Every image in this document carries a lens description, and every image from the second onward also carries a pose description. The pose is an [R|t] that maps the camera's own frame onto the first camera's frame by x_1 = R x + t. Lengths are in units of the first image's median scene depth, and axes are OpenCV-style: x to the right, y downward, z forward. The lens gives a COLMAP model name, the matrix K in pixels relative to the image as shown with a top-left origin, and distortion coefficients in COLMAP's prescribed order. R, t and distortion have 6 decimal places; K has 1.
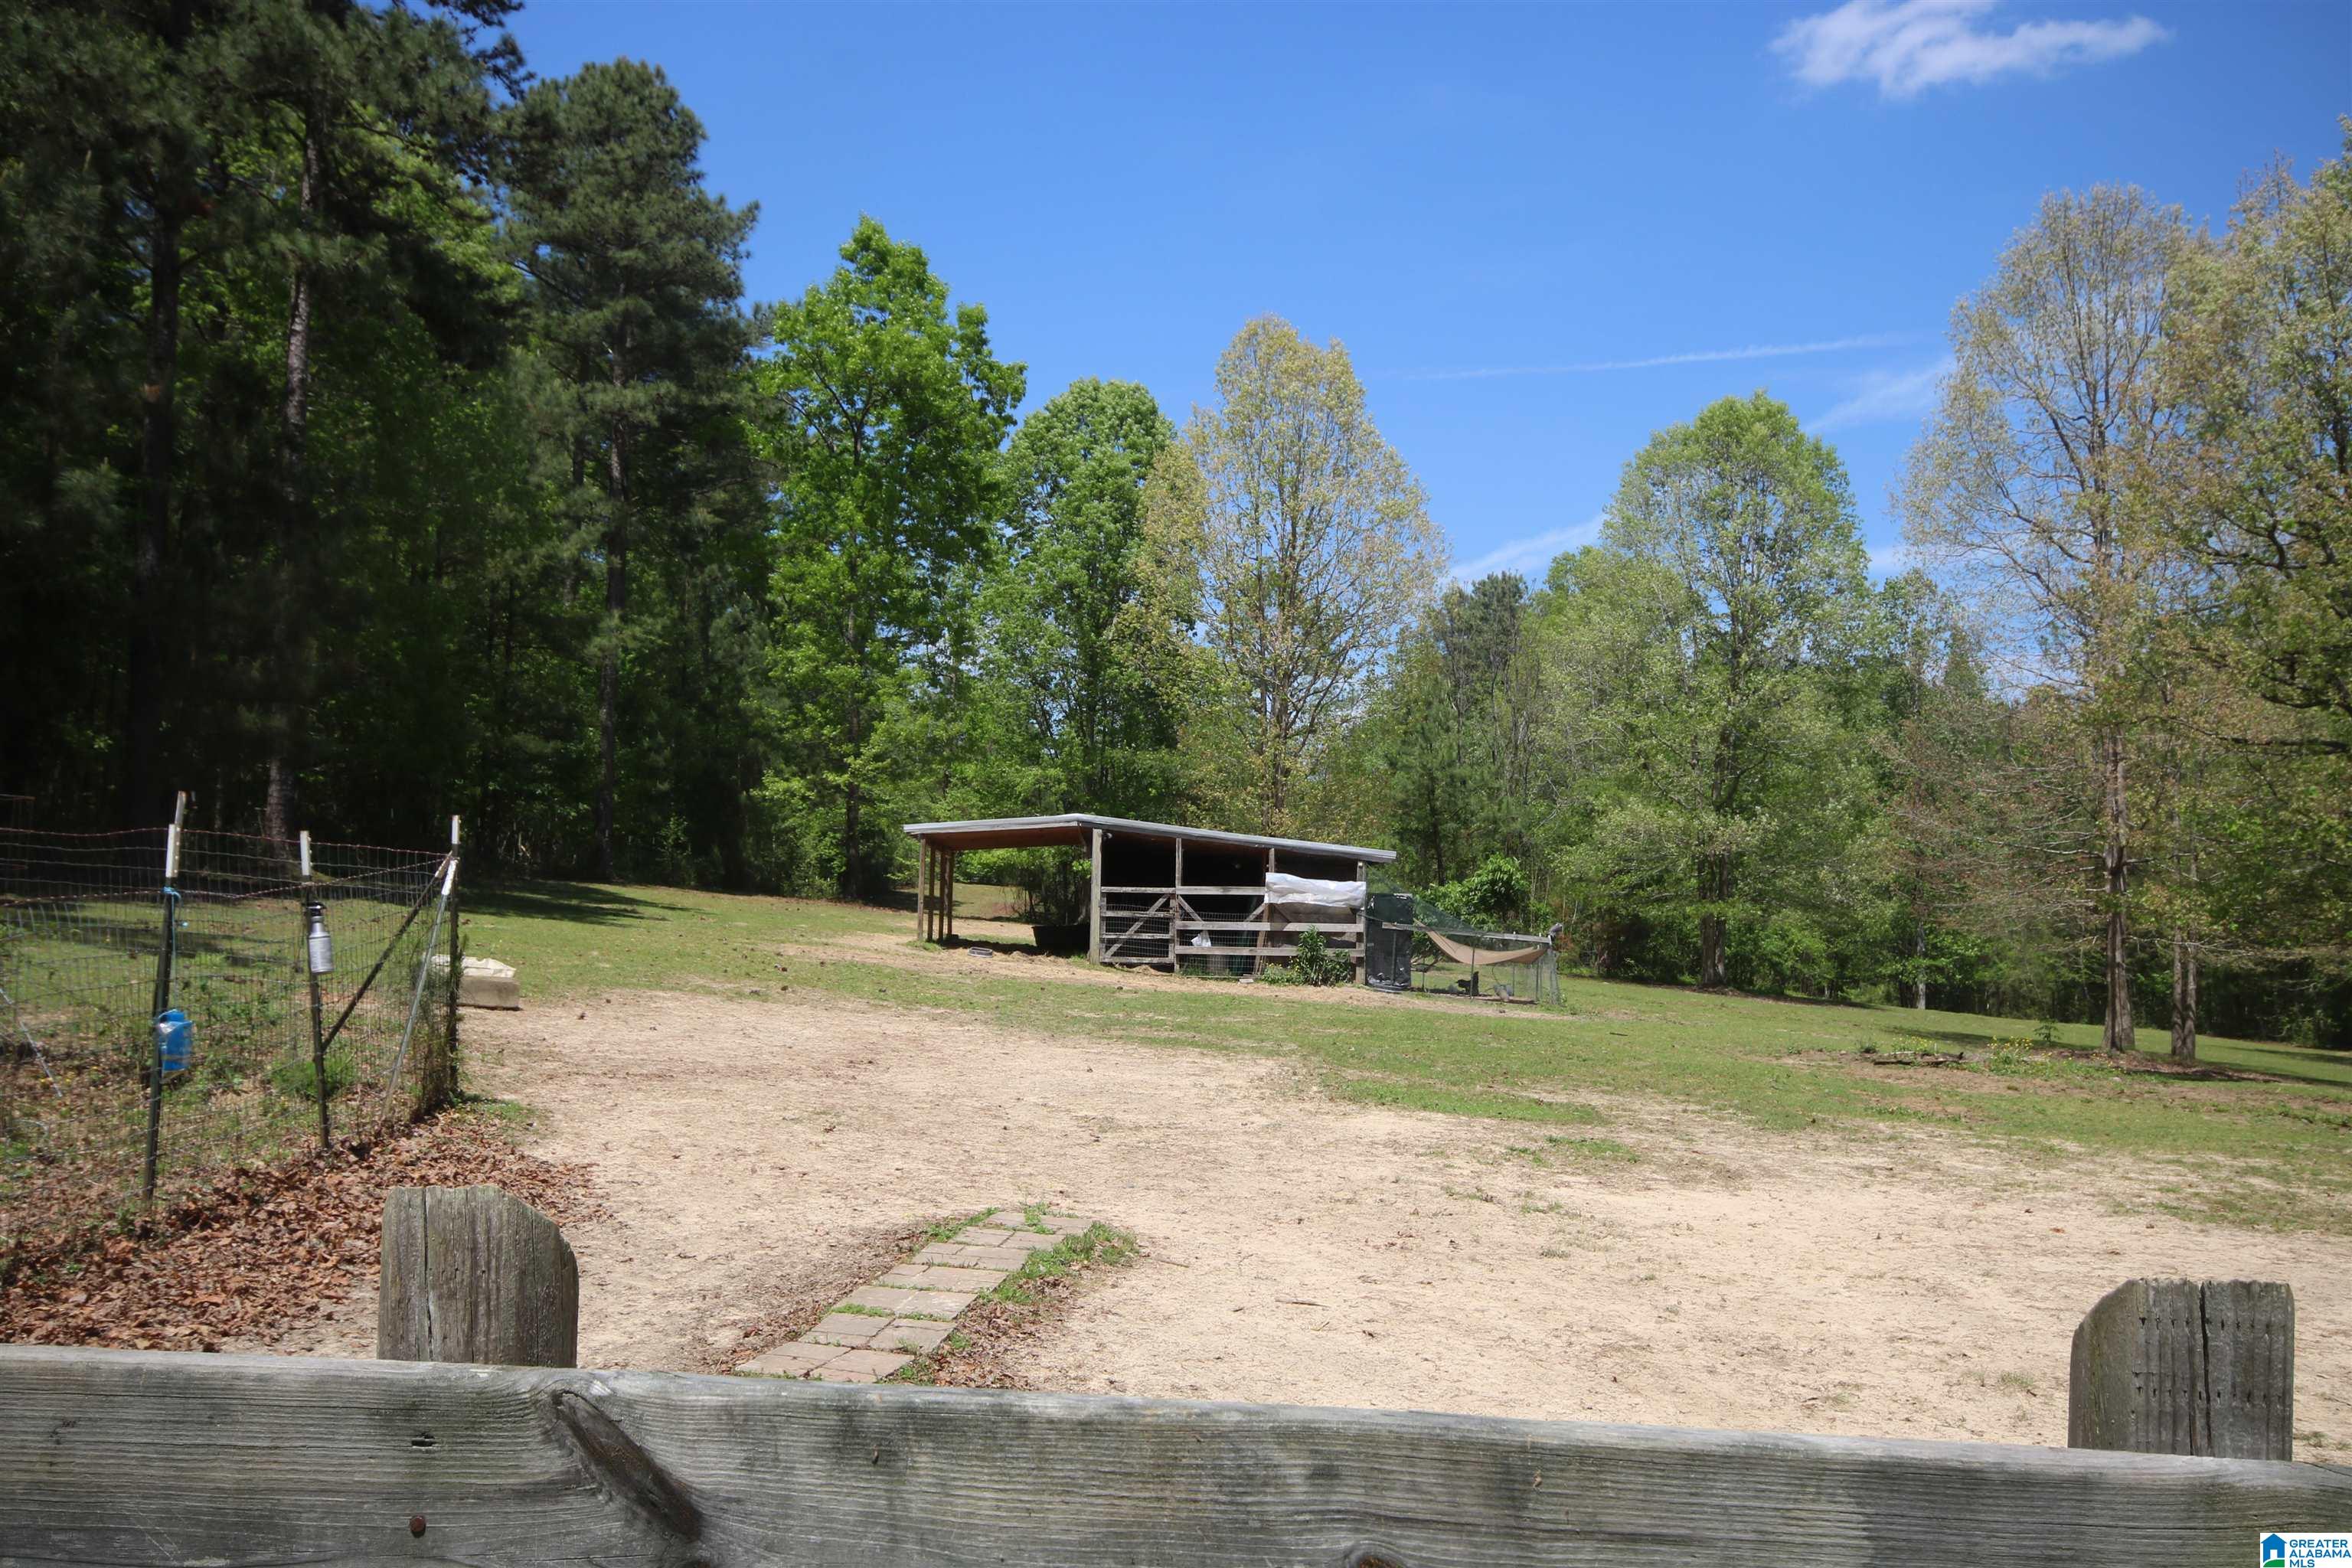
lens RADIAL K [[2006.4, 0, 1163.9], [0, 2006.4, 784.8], [0, 0, 1]] dist [-0.006232, 0.063902]
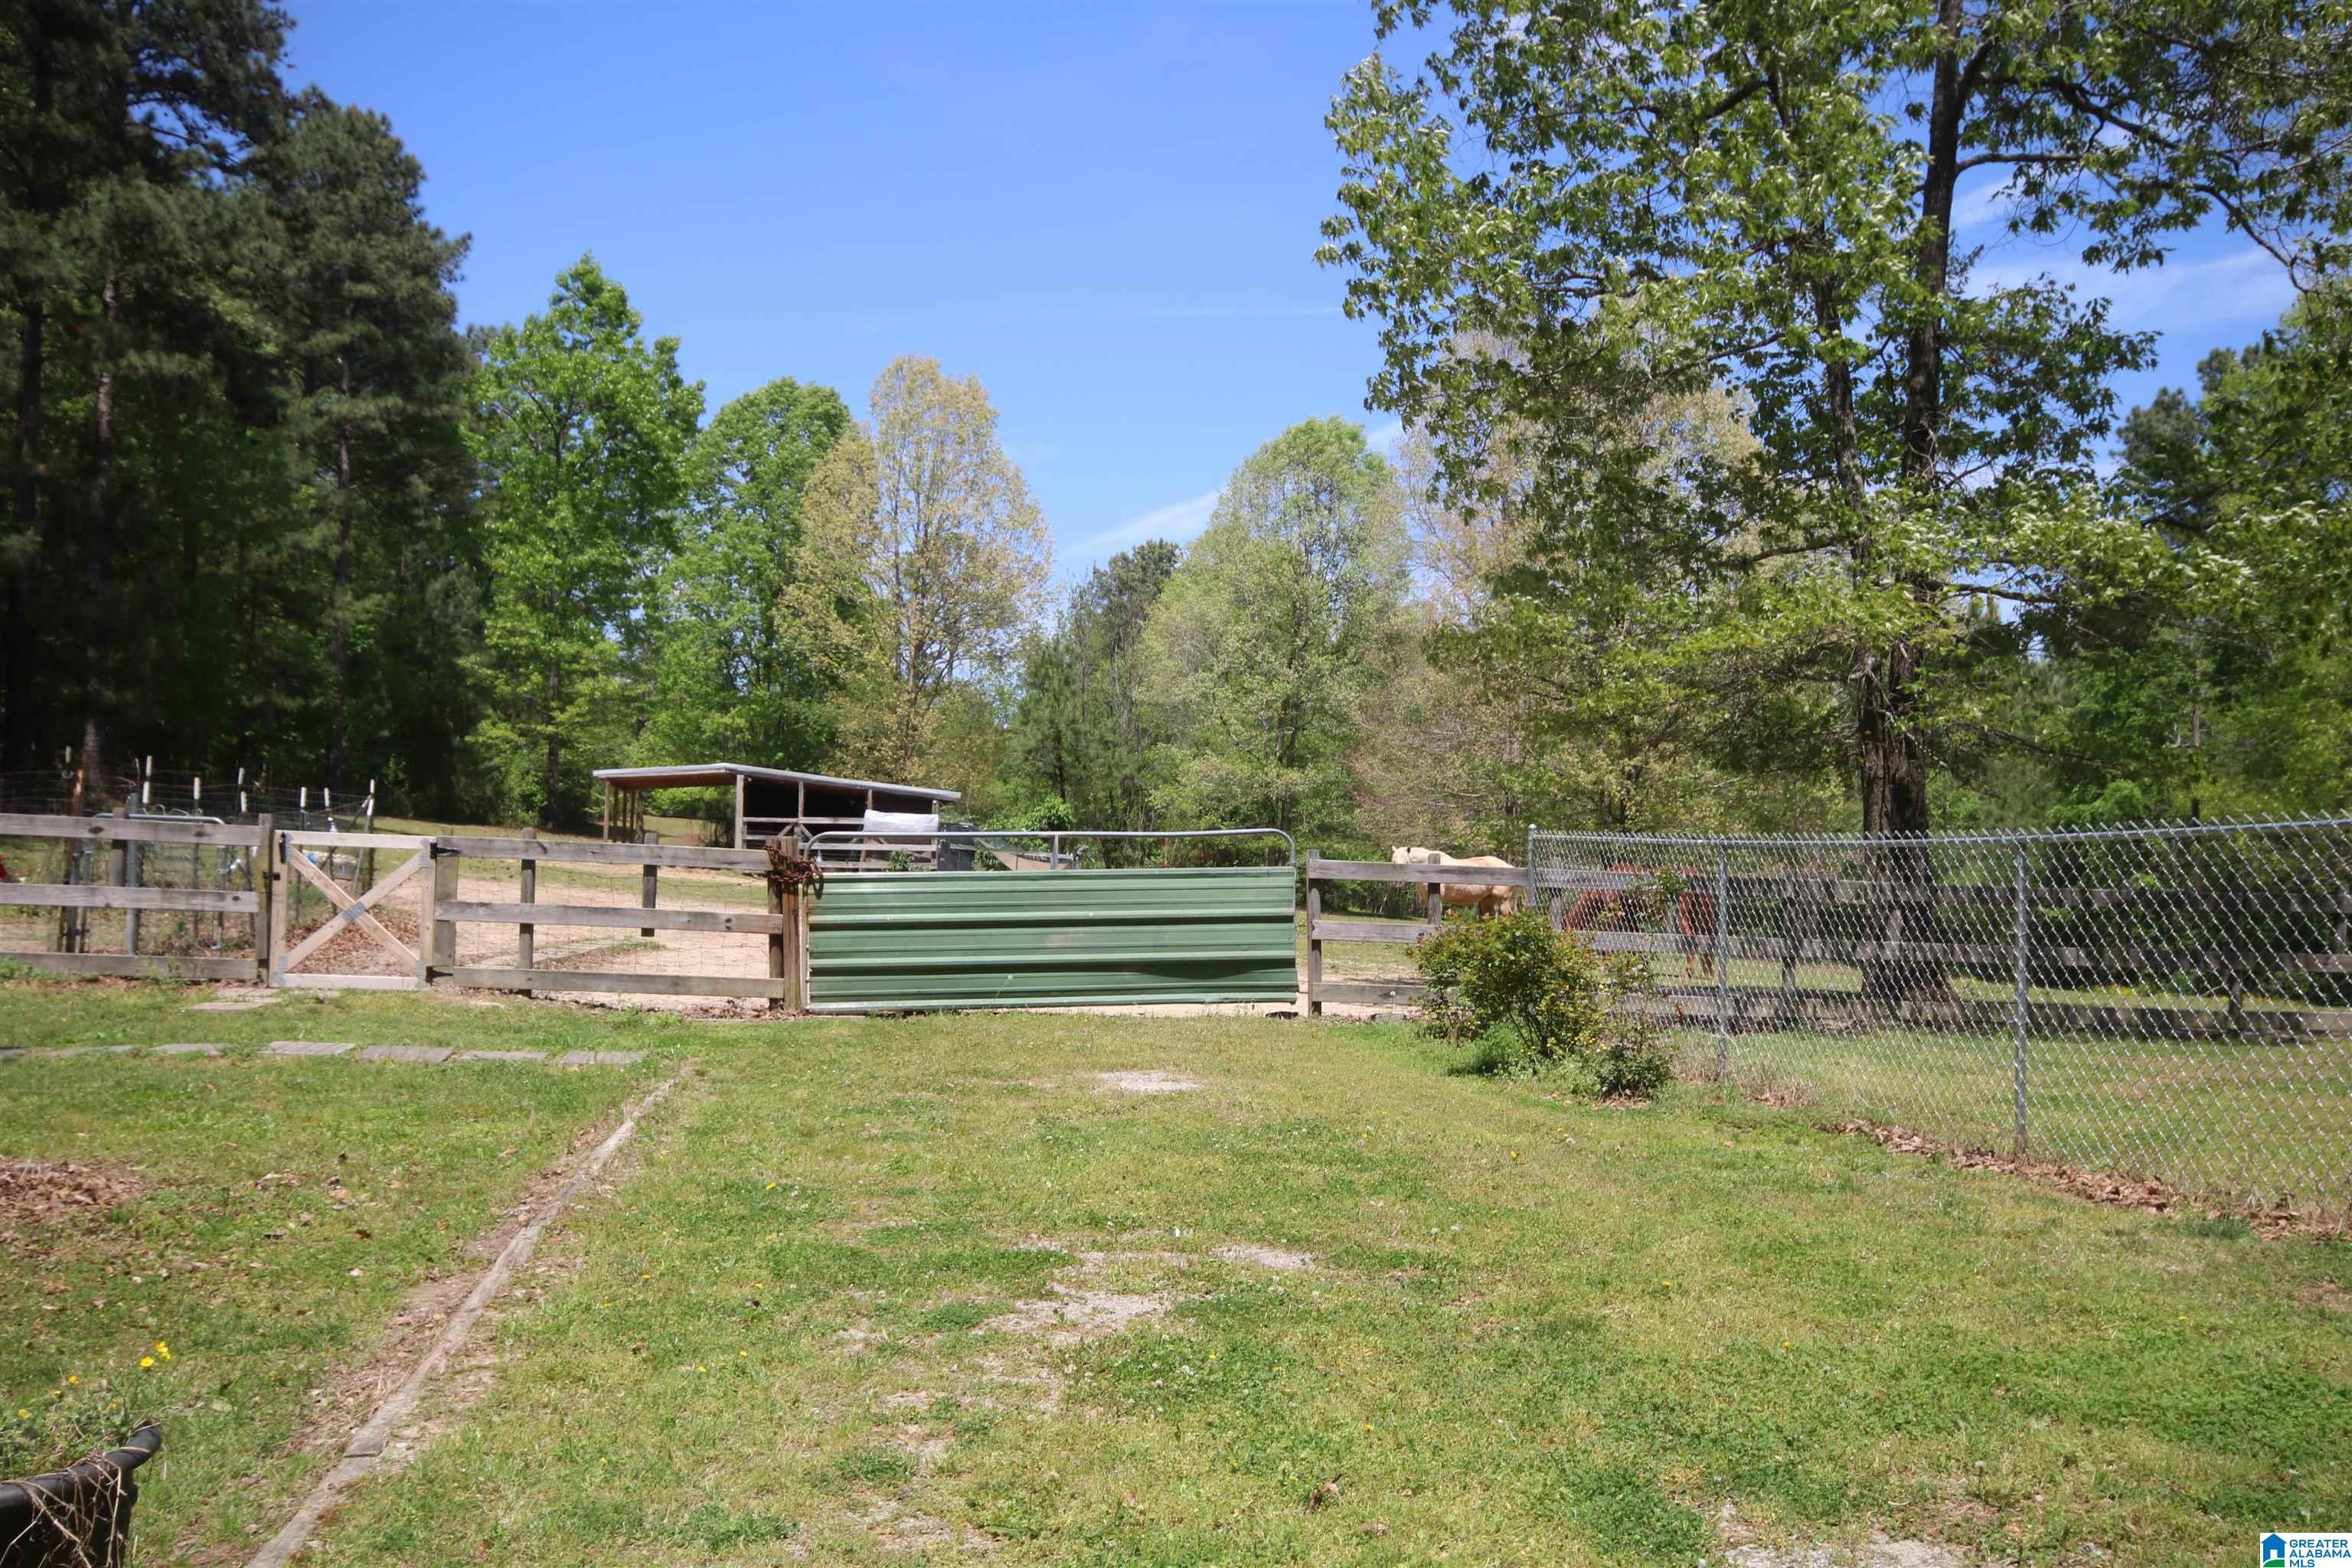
lens RADIAL K [[2006.4, 0, 1163.9], [0, 2006.4, 784.8], [0, 0, 1]] dist [-0.006232, 0.063902]
pose [[0.990294, 0.006382, 0.138841, 0.047719], [-0.010814, 0.999455, 0.031191, -0.012846], [-0.138566, -0.032390, 0.989823, -0.293655]]
